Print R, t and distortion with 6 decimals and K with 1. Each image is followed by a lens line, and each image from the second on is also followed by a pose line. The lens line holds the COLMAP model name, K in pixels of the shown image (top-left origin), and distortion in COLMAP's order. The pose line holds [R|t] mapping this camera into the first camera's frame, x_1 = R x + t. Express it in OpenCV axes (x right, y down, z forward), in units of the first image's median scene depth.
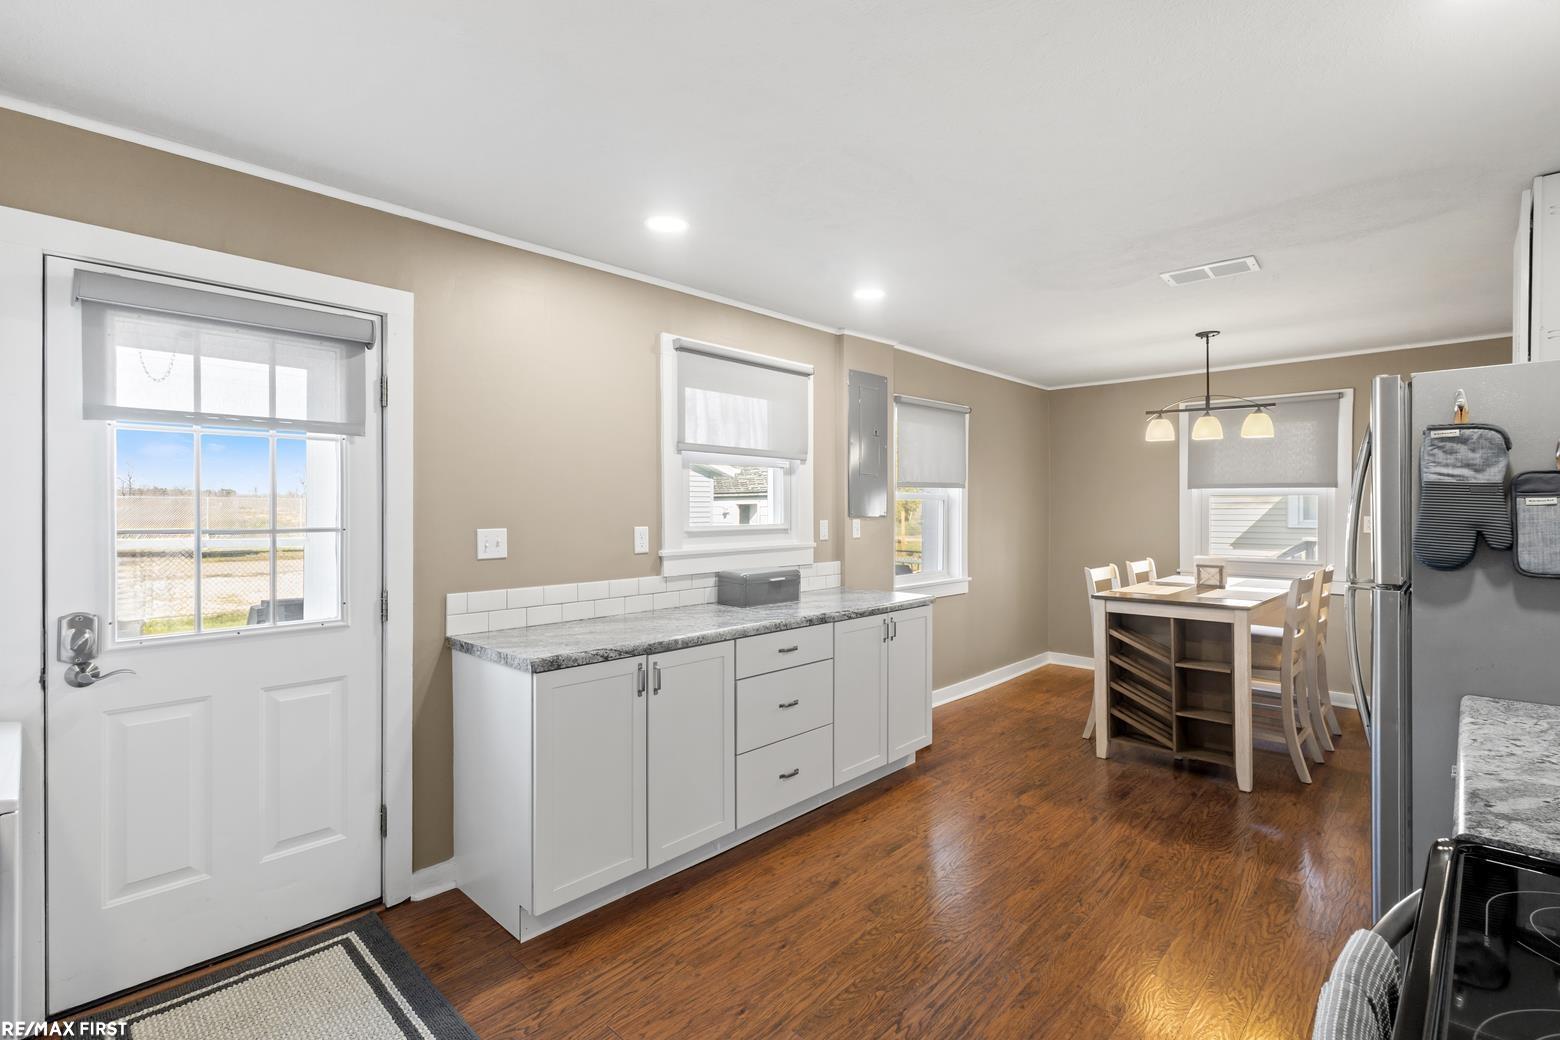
lens RADIAL K [[727.4, 0, 783.4], [0, 727.4, 500.6], [0, 0, 1]] dist [0.014817, -0.000550]
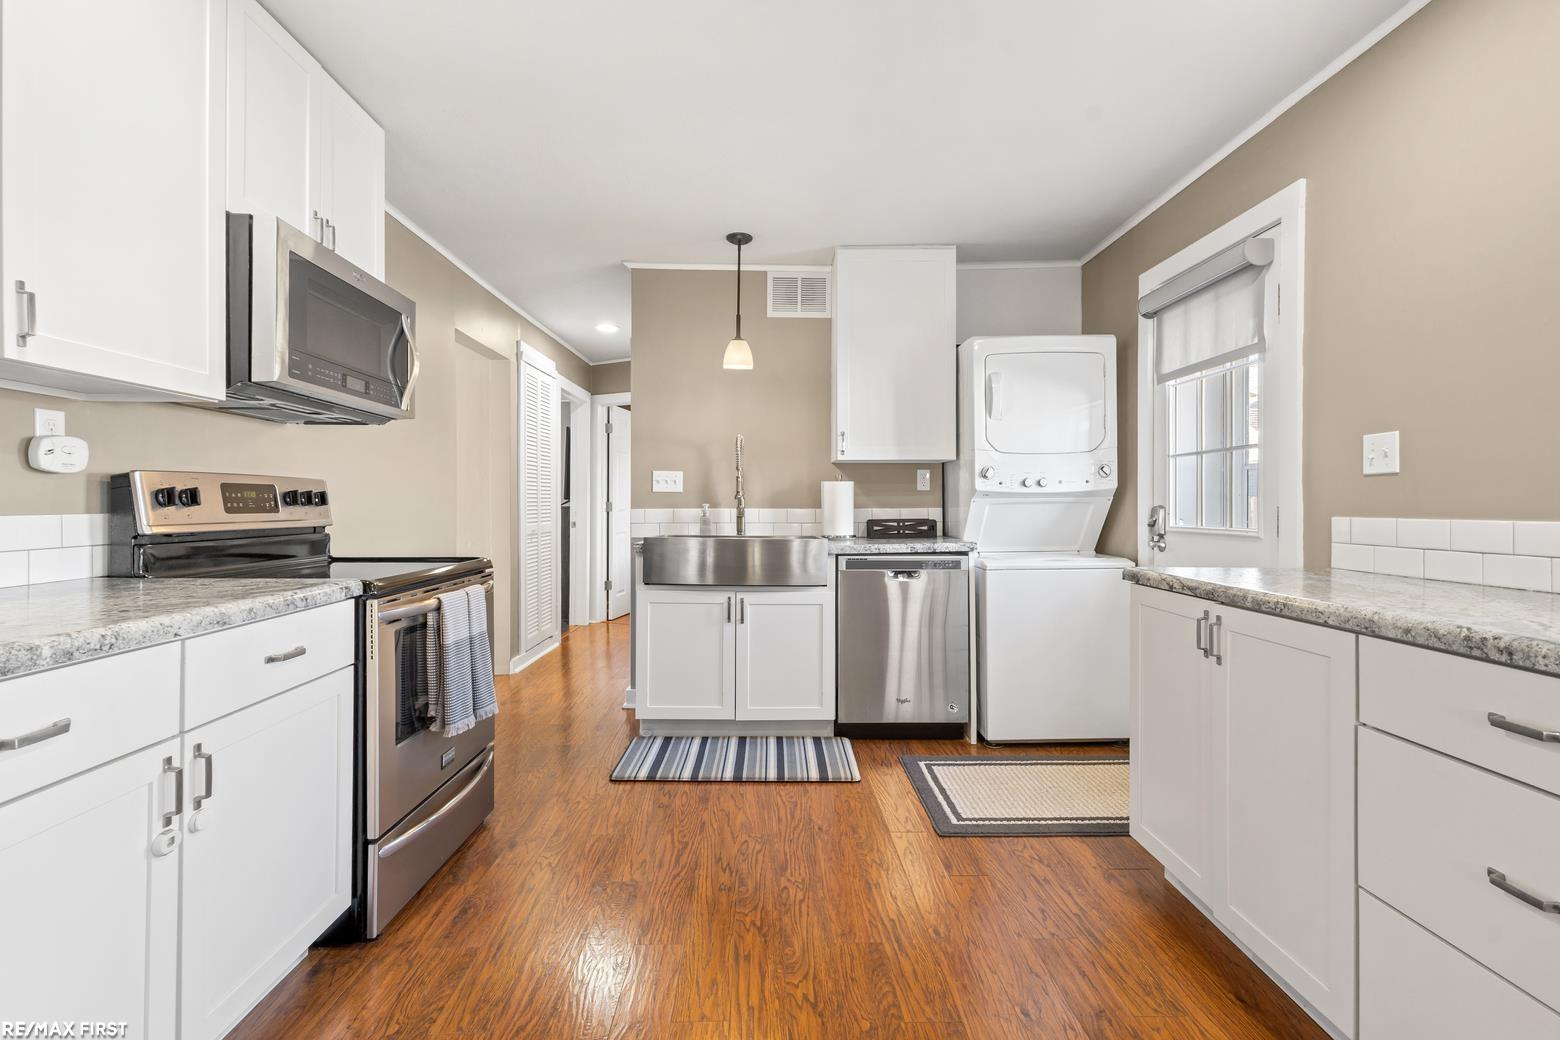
lens RADIAL K [[727.4, 0, 783.4], [0, 727.4, 500.6], [0, 0, 1]] dist [0.014817, -0.000550]
pose [[-0.709877, -0.006437, -0.704296, 0.451207], [0.004611, 0.999894, -0.013786, 0.095304], [0.704311, -0.013033, -0.709772, 0.928662]]
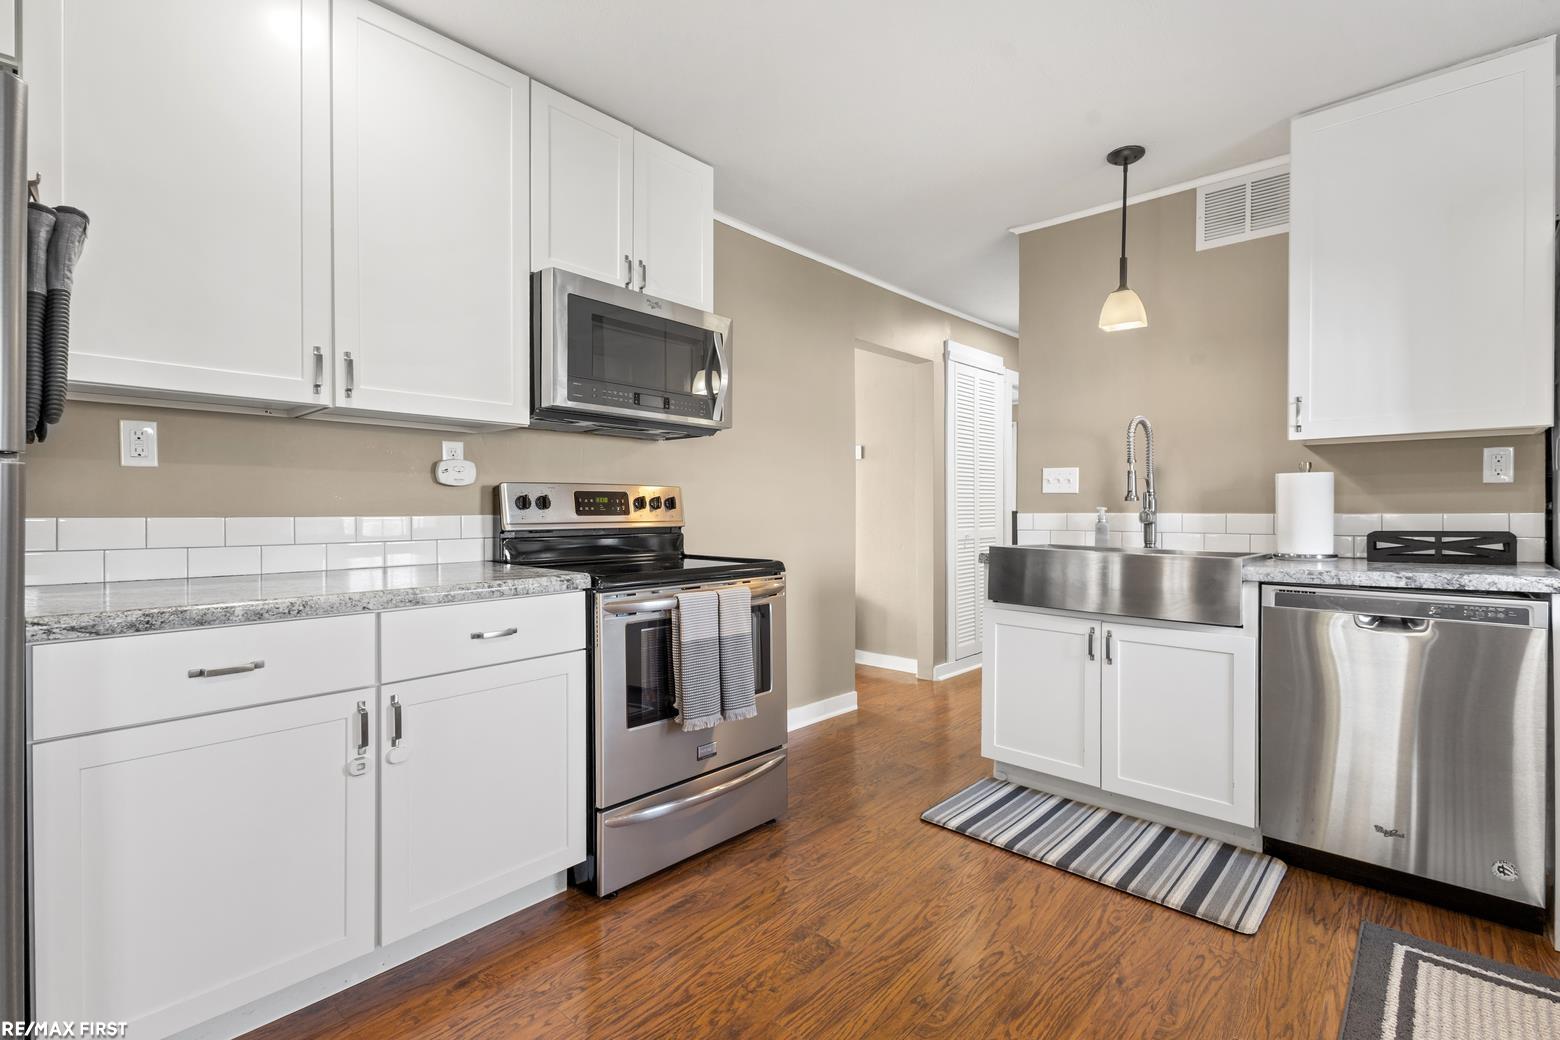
lens RADIAL K [[721.8, 0, 779.6], [0, 721.8, 513.1], [0, 0, 1]] dist [0.008329, -0.001073]
pose [[-0.999863, -0.001314, -0.016487, 0.144786], [-0.001244, 0.999990, -0.004289, 0.096226], [0.016493, -0.004267, -0.999855, 0.925600]]
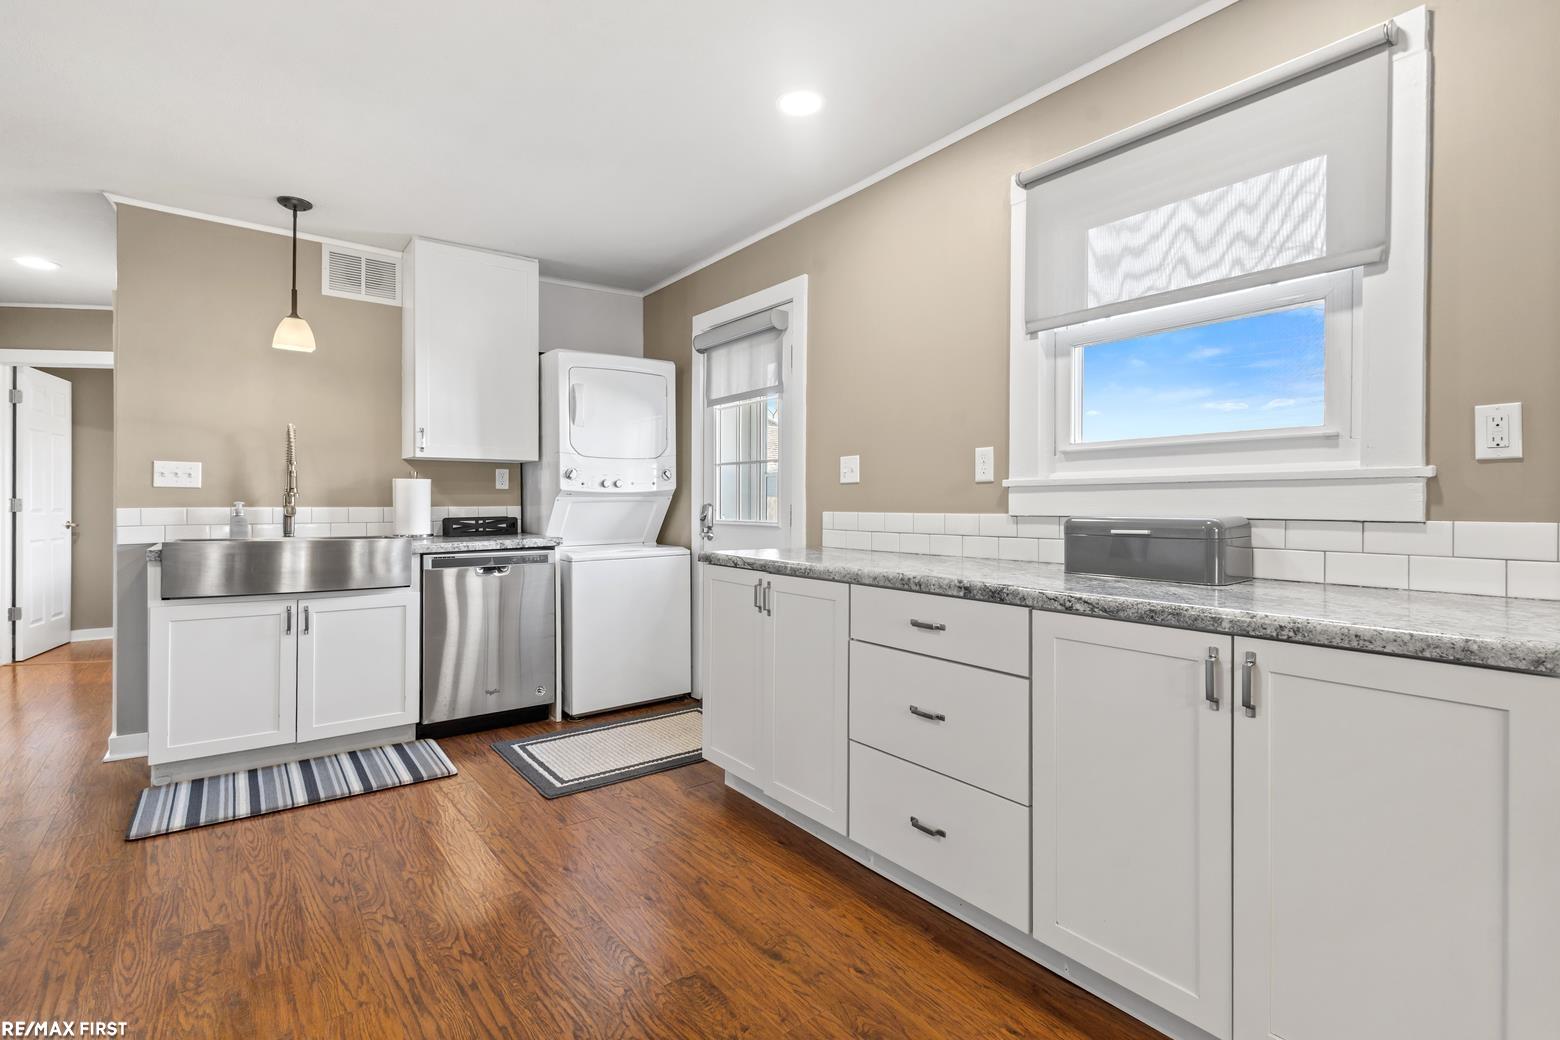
lens RADIAL K [[727.4, 0, 783.4], [0, 727.4, 500.6], [0, 0, 1]] dist [0.014817, -0.000550]
pose [[-0.157942, -0.005034, -0.987436, 0.590243], [0.007653, 0.999951, -0.006322, 0.094343], [0.987419, -0.008556, -0.157895, 0.907345]]
